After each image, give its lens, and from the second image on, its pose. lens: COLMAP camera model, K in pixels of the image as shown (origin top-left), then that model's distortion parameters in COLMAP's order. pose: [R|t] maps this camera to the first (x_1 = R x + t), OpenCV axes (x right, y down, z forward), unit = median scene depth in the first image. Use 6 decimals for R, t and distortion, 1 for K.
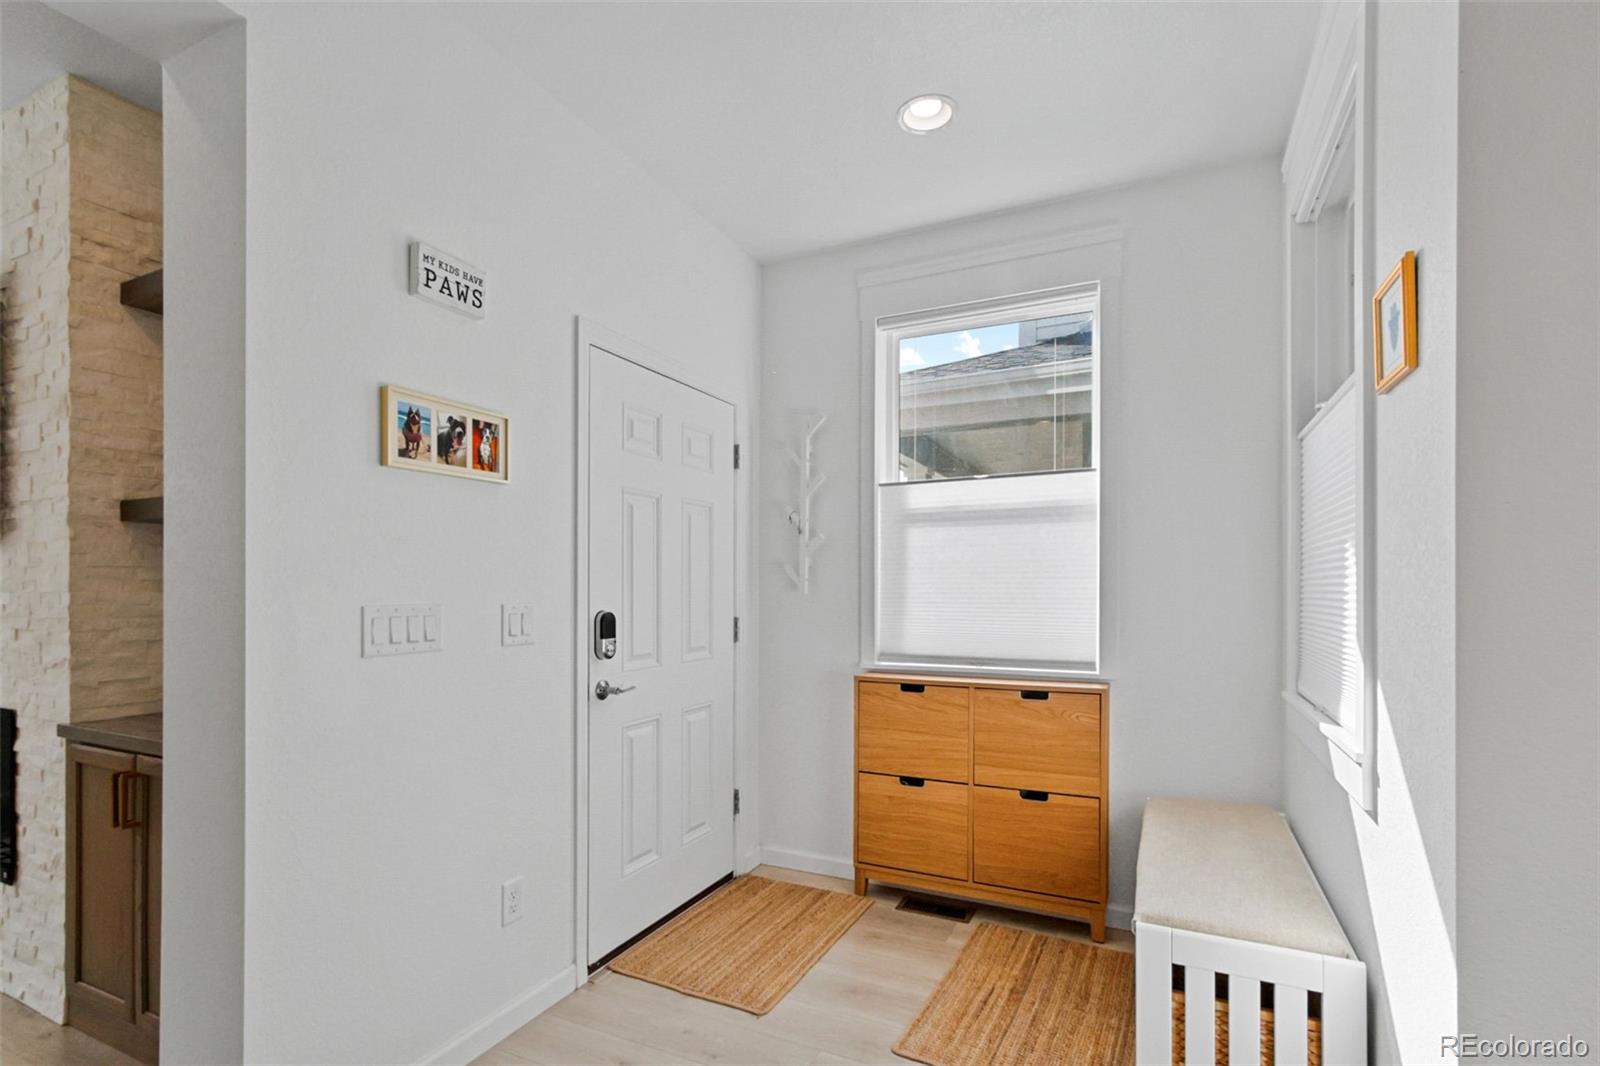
lens RADIAL K [[756.2, 0, 795.2], [0, 756.2, 579.2], [0, 0, 1]] dist [-0.000282, 0.000536]
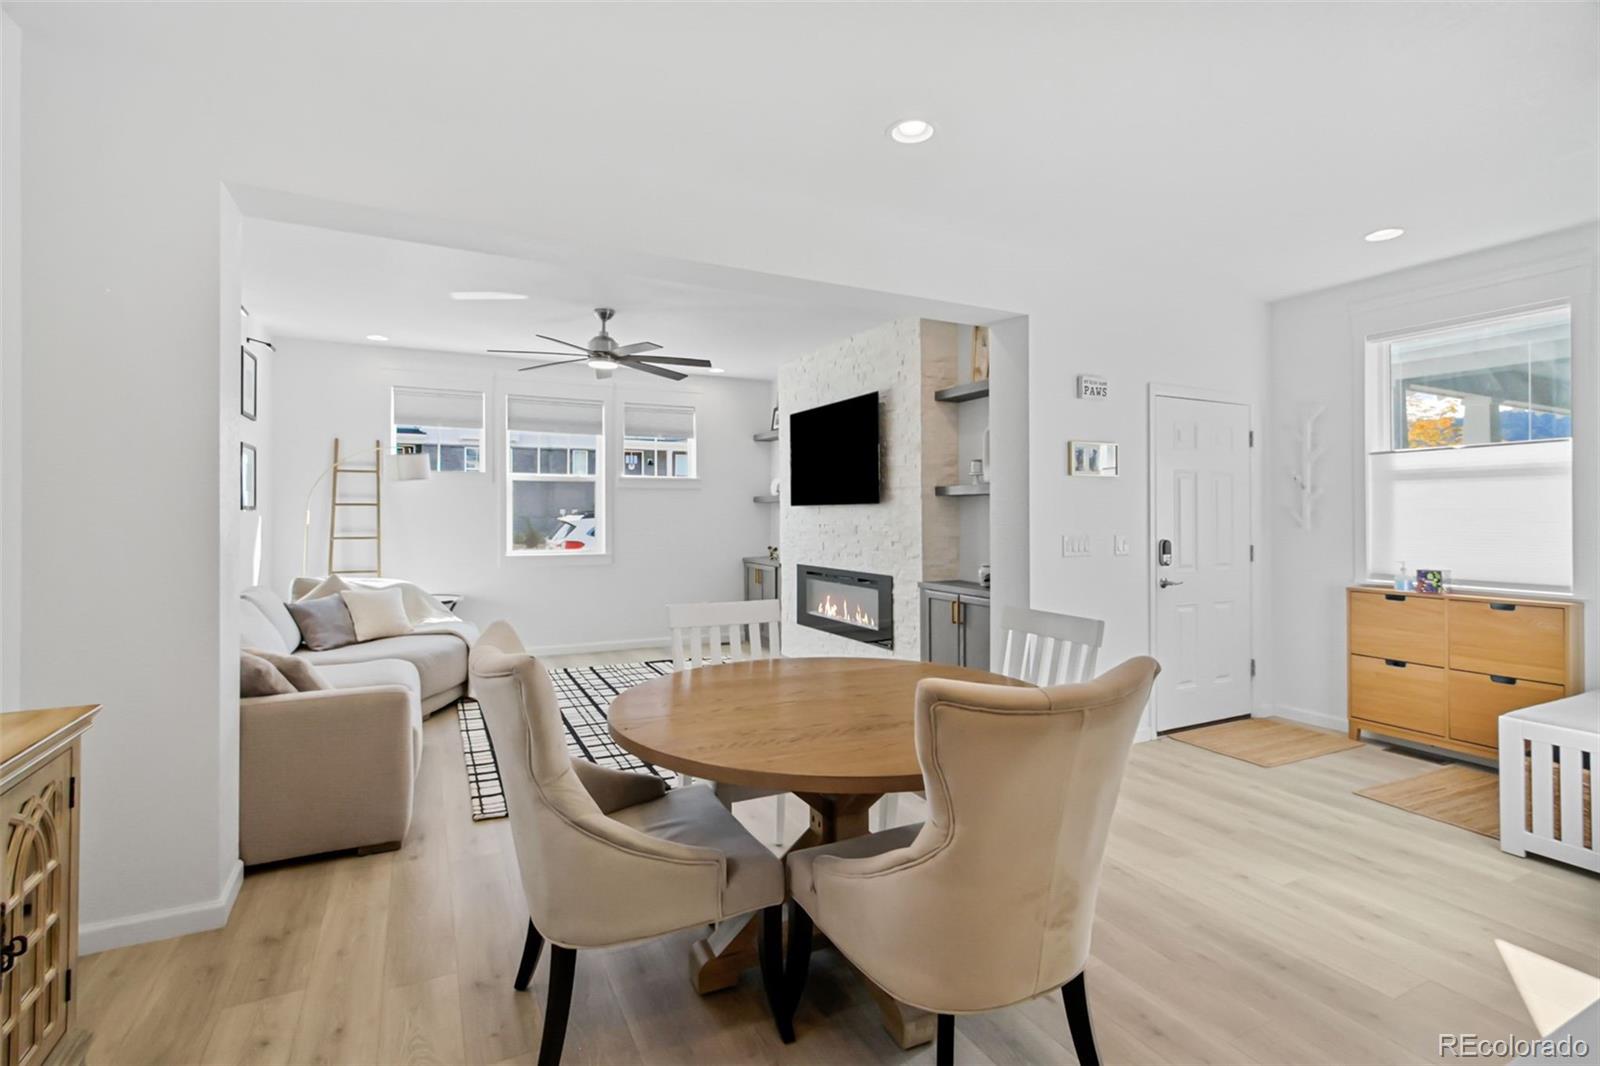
lens RADIAL K [[749.6, 0, 799.3], [0, 749.6, 505.4], [0, 0, 1]] dist [0.000265, 0.000137]
pose [[0.801118, -0.006875, -0.598467, 0.120664], [0.005713, 0.999976, -0.003840, -0.036458], [0.598479, -0.000343, 0.801139, -0.947513]]
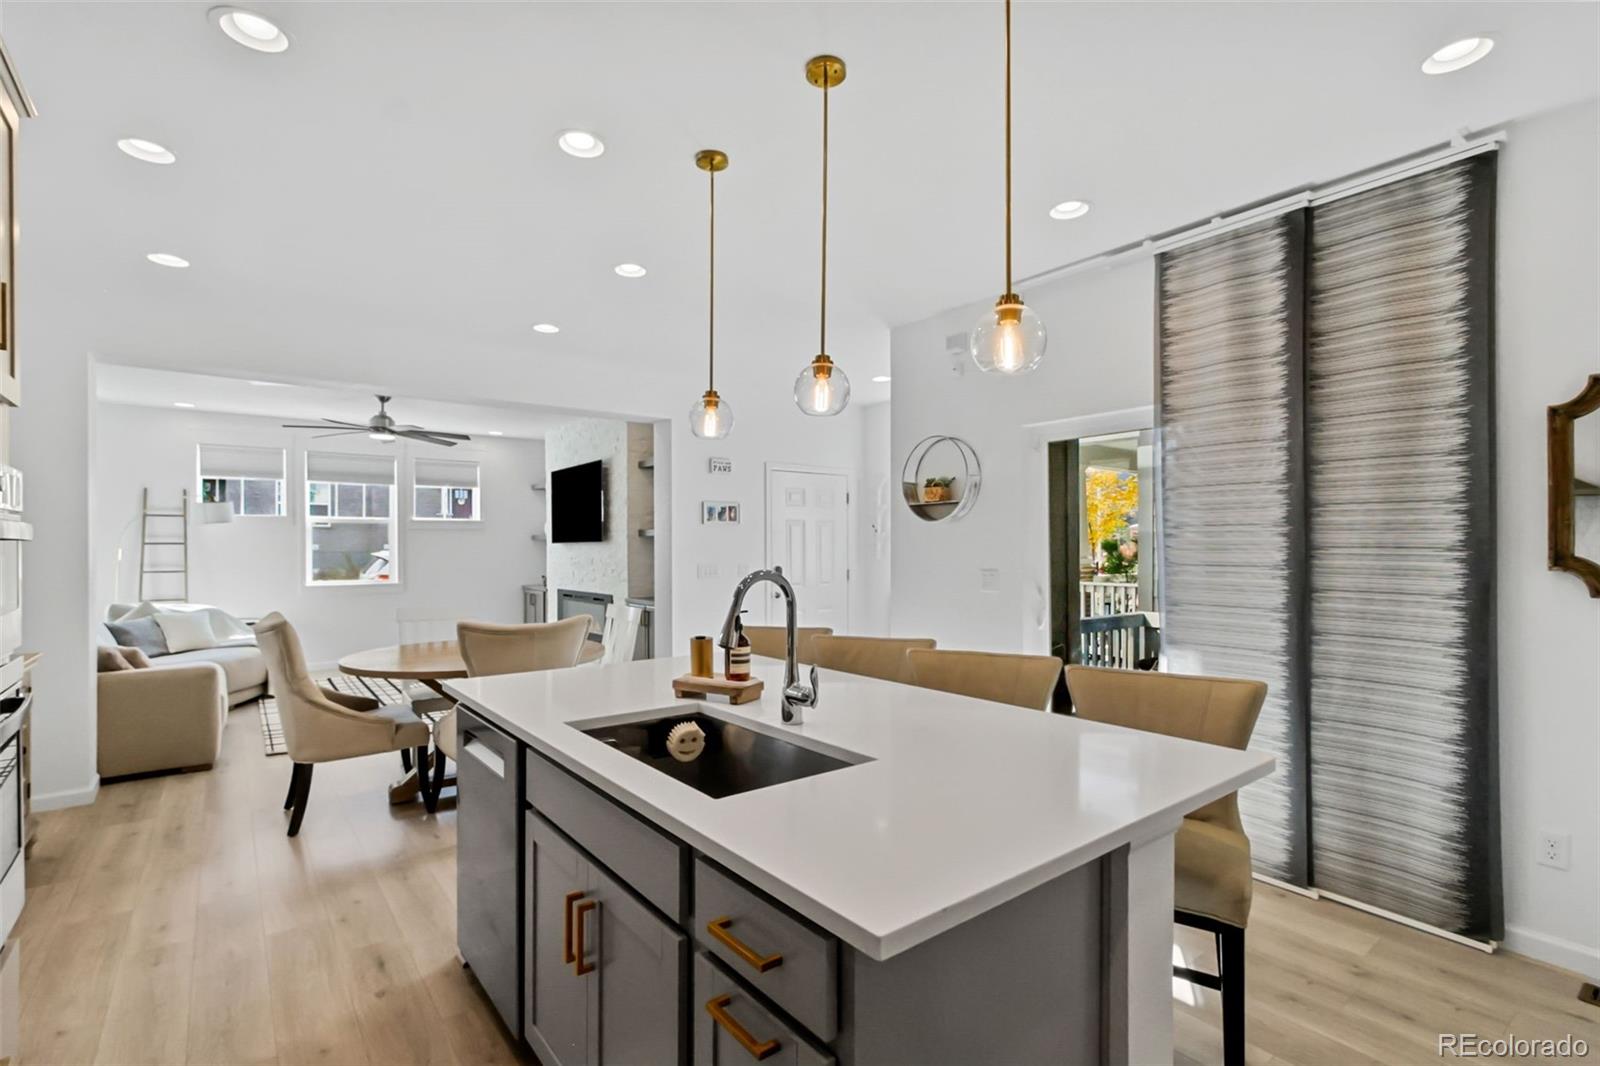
lens RADIAL K [[748.7, 0, 797.9], [0, 748.7, 539.0], [0, 0, 1]] dist [0.000250, 0.000415]
pose [[0.897842, -0.008931, -0.440226, 0.986063], [0.009093, 0.999957, -0.001742, -0.048007], [0.440223, -0.002439, 0.897885, -1.380917]]
